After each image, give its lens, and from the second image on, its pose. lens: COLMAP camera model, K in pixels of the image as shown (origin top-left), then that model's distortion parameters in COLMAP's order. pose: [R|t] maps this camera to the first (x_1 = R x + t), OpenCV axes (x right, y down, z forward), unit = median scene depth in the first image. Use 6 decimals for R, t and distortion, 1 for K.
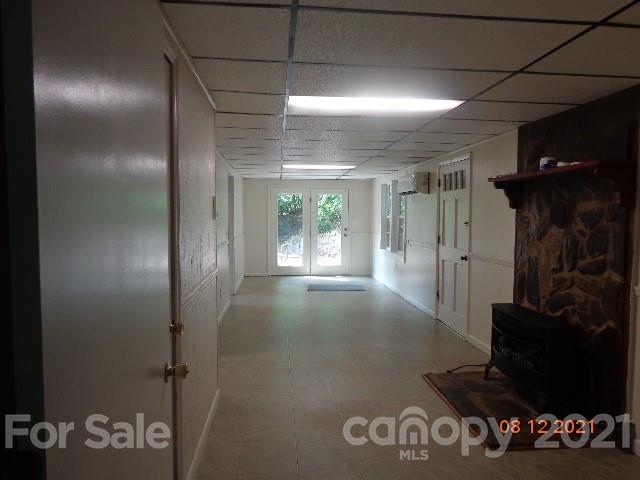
lens RADIAL K [[450.0, 0, 320.0], [0, 450.0, 240.0], [0, 0, 1]] dist [0.004331, 0.000439]
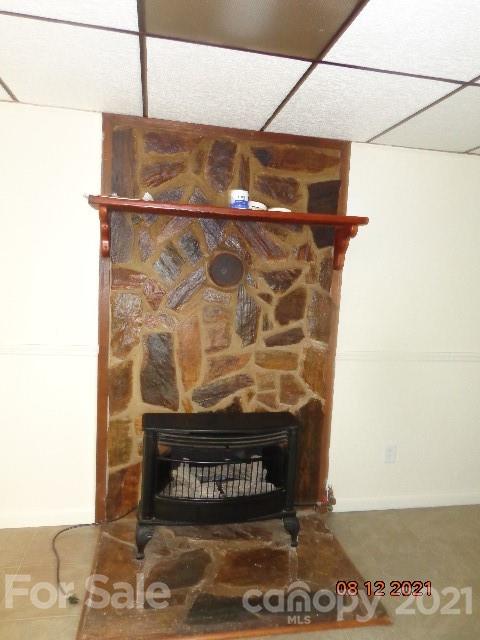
lens RADIAL K [[450.0, 0, 240.0], [0, 450.0, 320.0], [0, 0, 1]] dist [0.004331, 0.000439]
pose [[-0.103301, -0.116554, 0.987798, -0.209774], [0.002579, 0.993076, 0.117447, -0.069027], [-0.994647, 0.014680, -0.102285, 1.118378]]
